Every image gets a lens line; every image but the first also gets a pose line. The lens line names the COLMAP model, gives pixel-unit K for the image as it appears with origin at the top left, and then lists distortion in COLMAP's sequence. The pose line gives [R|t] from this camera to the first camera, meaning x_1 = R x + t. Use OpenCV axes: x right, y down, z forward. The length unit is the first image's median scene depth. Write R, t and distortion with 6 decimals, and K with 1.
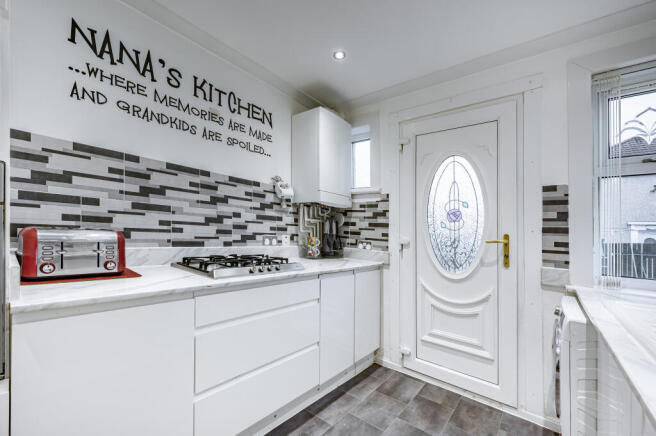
lens RADIAL K [[266.7, 0, 324.9], [0, 266.7, 232.6], [0, 0, 1]] dist [0.001645, -0.000283]
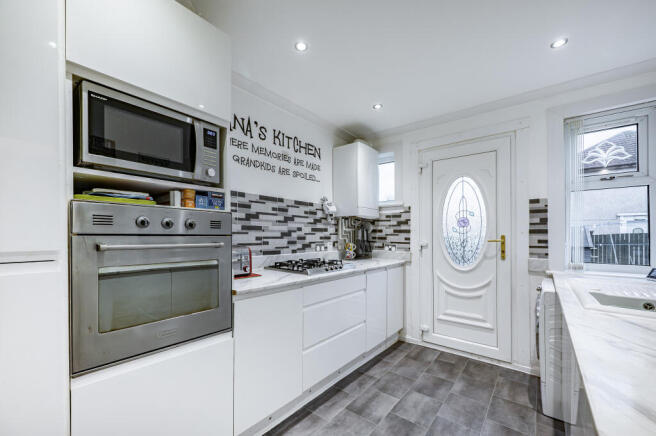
lens RADIAL K [[266.7, 0, 321.9], [0, 266.7, 251.4], [0, 0, 1]] dist [0.001645, -0.000283]
pose [[0.999054, -0.043428, 0.002436, -0.219011], [0.043203, 0.997246, 0.060284, -0.030872], [-0.005047, -0.060122, 0.998178, -0.314010]]
